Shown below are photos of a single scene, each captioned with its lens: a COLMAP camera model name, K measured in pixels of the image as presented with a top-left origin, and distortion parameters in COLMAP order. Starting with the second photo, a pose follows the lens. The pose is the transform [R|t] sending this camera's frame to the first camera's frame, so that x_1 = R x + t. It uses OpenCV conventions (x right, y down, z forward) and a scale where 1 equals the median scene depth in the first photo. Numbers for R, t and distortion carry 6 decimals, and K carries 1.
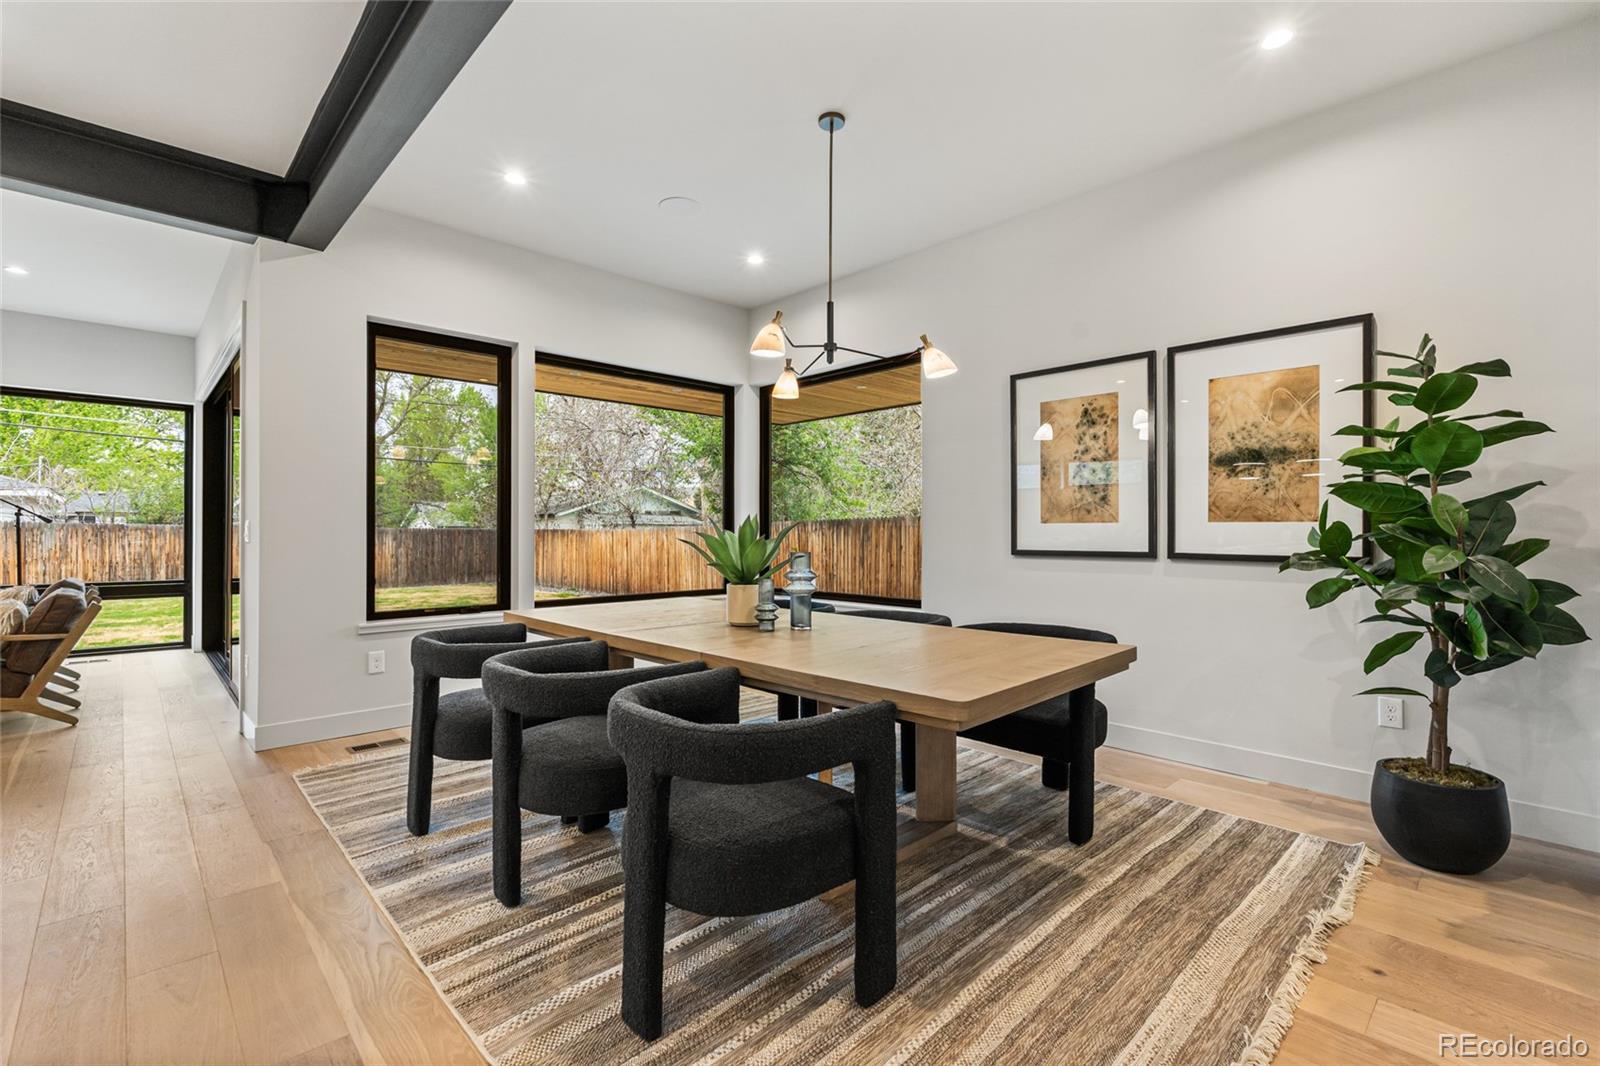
lens RADIAL K [[718.0, 0, 795.5], [0, 718.0, 527.5], [0, 0, 1]] dist [-0.006791, 0.000621]
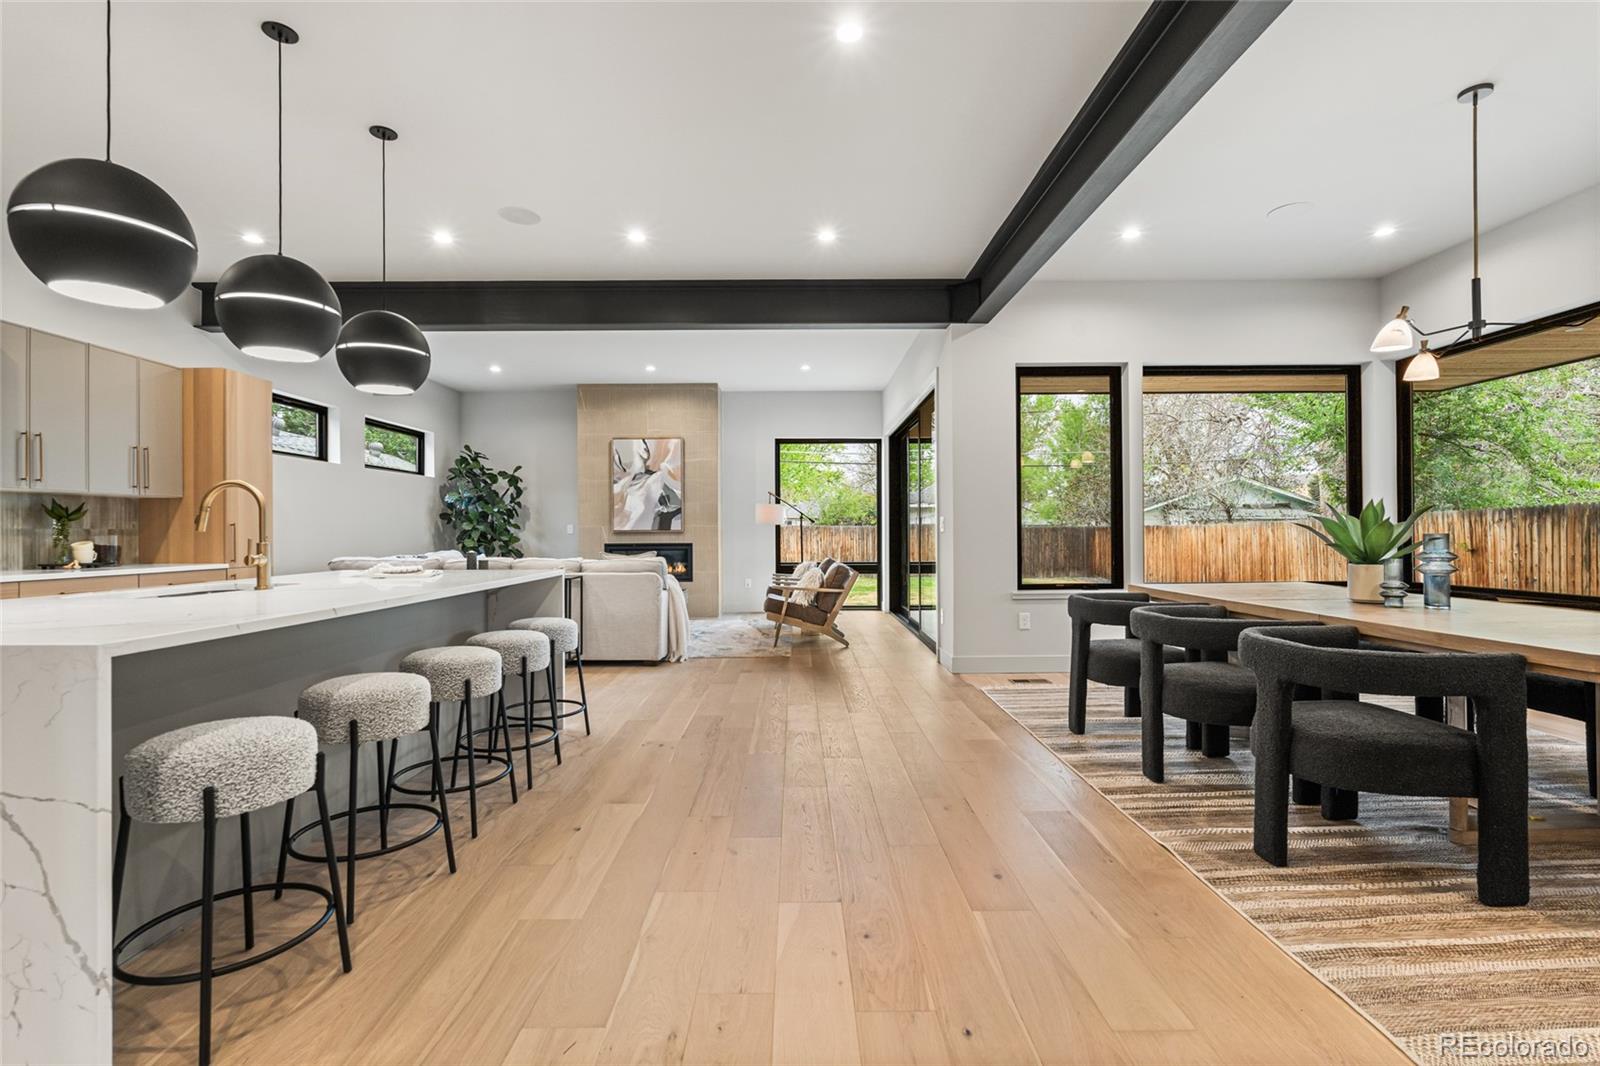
lens RADIAL K [[718.0, 0, 804.6], [0, 718.0, 533.6], [0, 0, 1]] dist [-0.006791, 0.000621]
pose [[0.728897, -0.005806, -0.684599, 0.043971], [0.013165, 0.999898, 0.005537, 0.015939], [0.684497, -0.013048, 0.728899, -0.333478]]
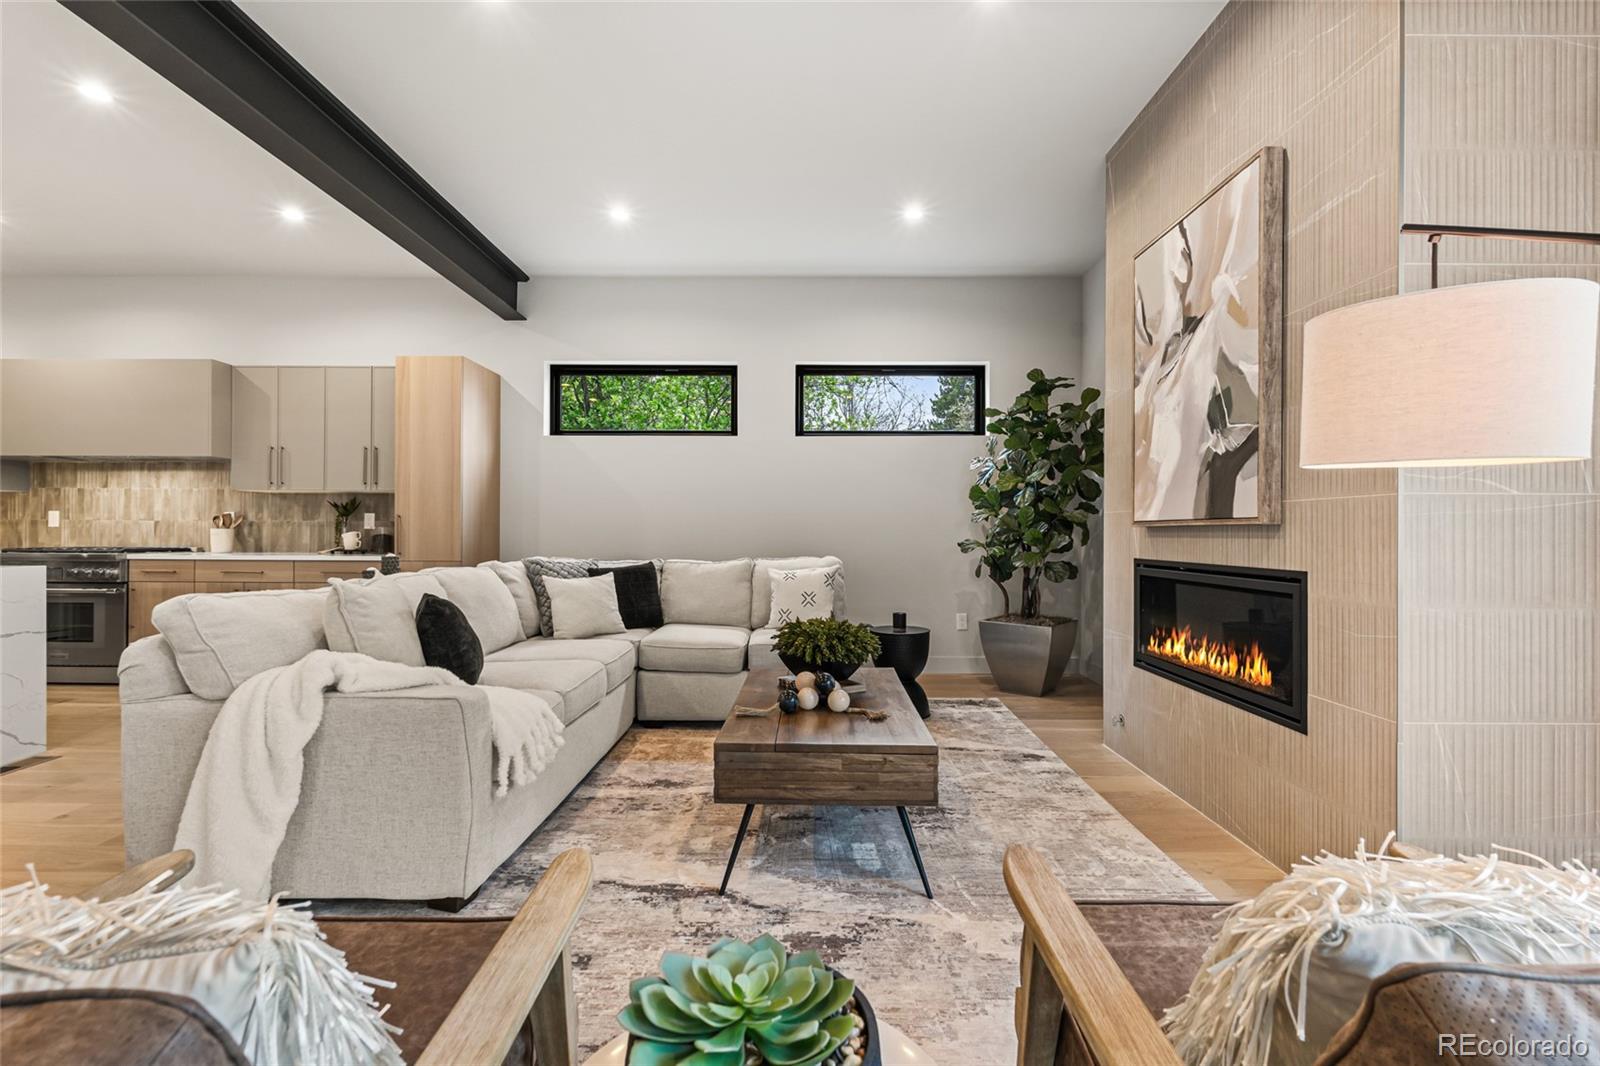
lens RADIAL K [[718.0, 0, 849.7], [0, 718.0, 532.4], [0, 0, 1]] dist [-0.006791, 0.000621]
pose [[-0.700112, -0.007622, -0.713992, -1.501718], [-0.002679, 0.999964, -0.008048, 0.033029], [0.714028, -0.003722, -0.700108, 1.665927]]
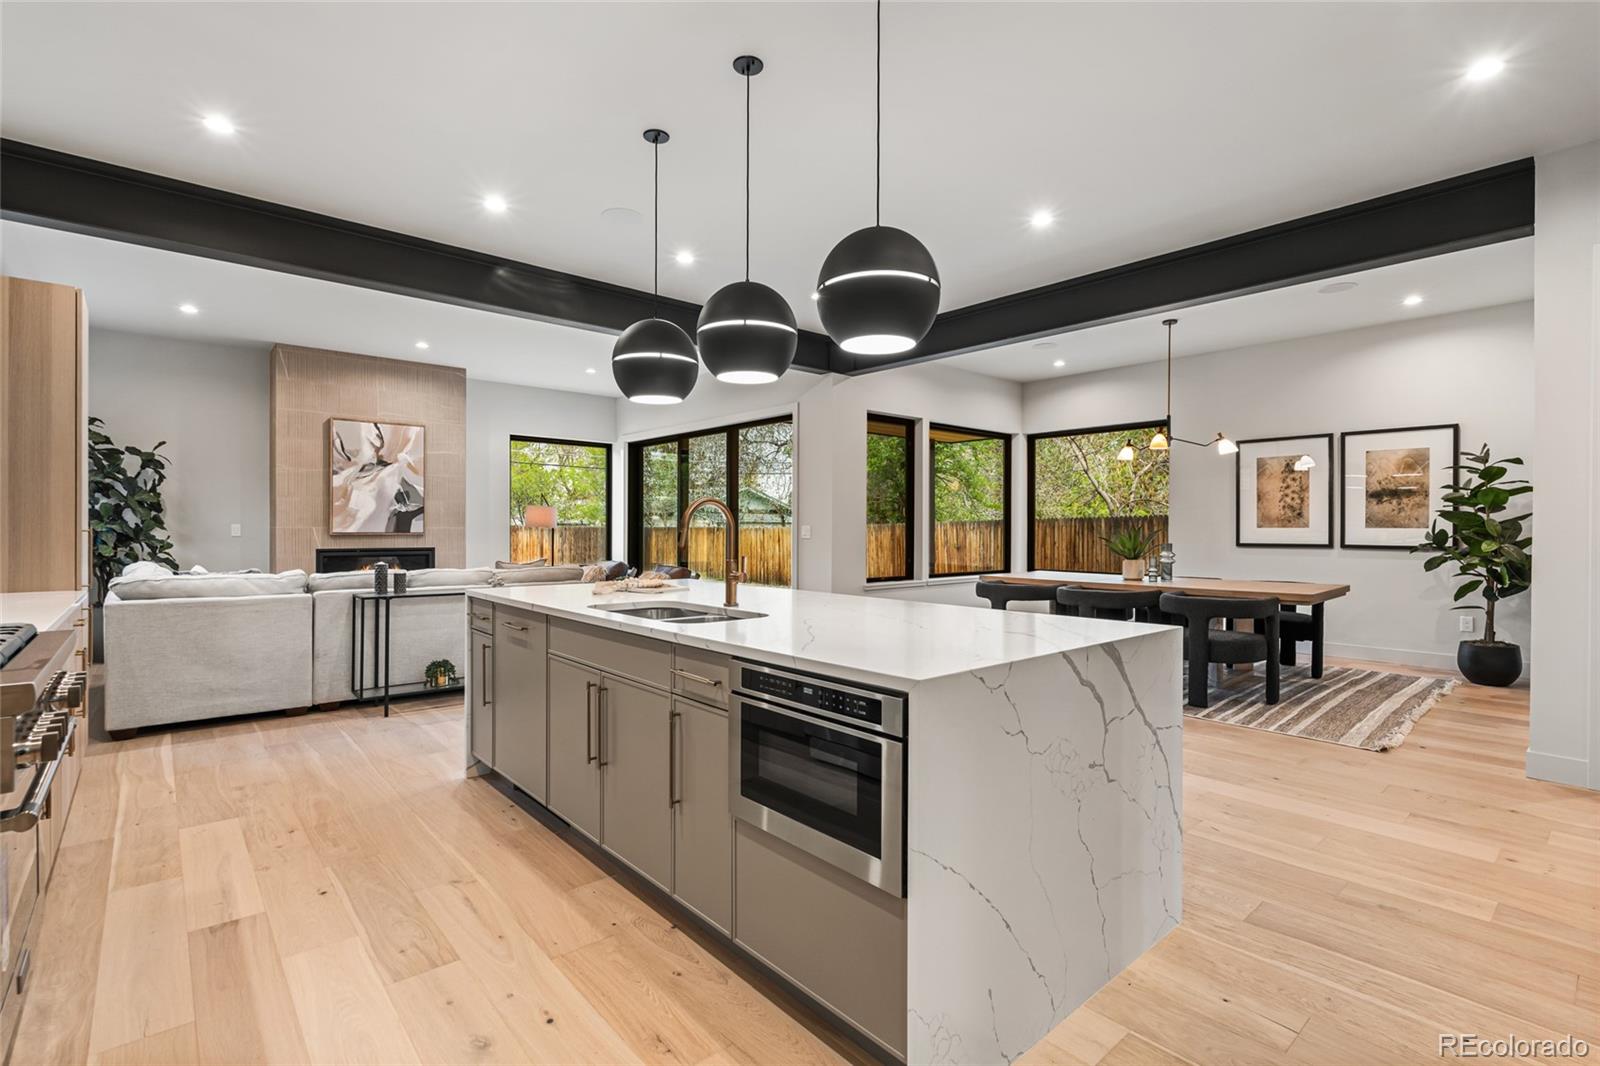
lens RADIAL K [[718.0, 0, 810.0], [0, 718.0, 530.4], [0, 0, 1]] dist [-0.006791, 0.000621]
pose [[0.998976, 0.000536, -0.045242, -0.848337], [-0.000129, 0.999959, 0.008999, -0.019496], [0.045245, -0.008984, 0.998936, -1.002422]]
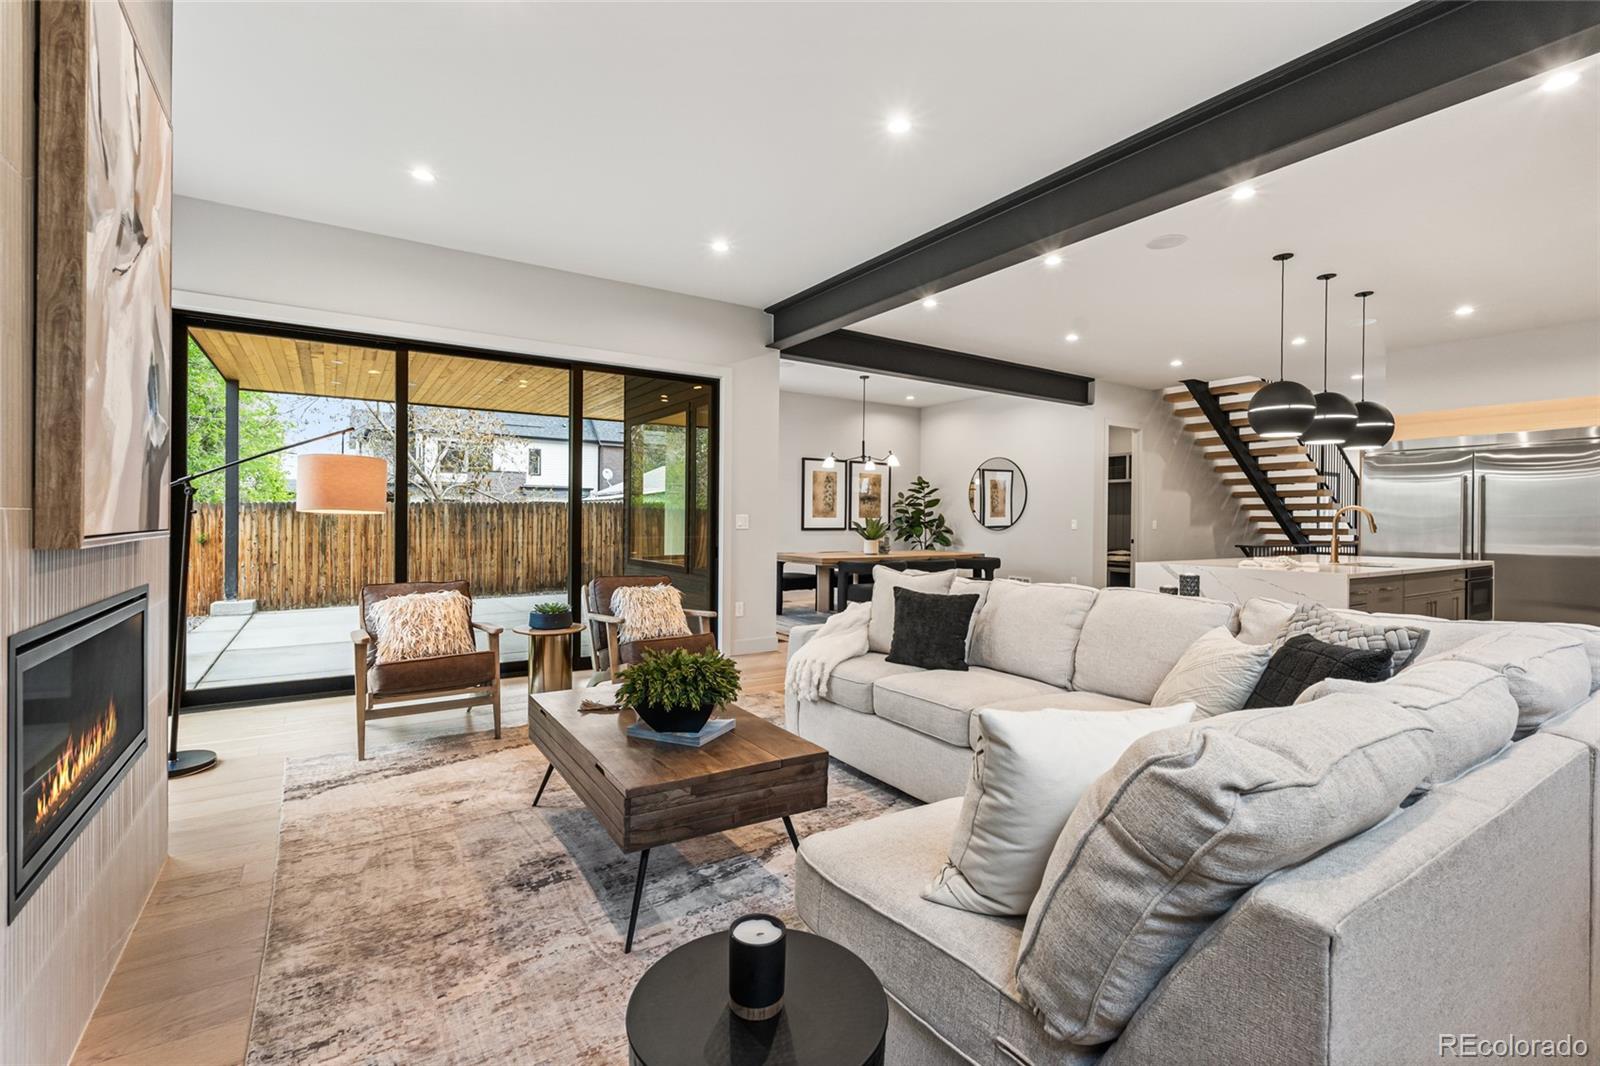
lens RADIAL K [[718.0, 0, 789.7], [0, 718.0, 525.1], [0, 0, 1]] dist [-0.006791, 0.000621]
pose [[0.199202, -0.007919, 0.979926, -2.797299], [-0.015353, 0.999819, 0.011201, -0.008399], [-0.979838, -0.017276, 0.199045, 0.730277]]
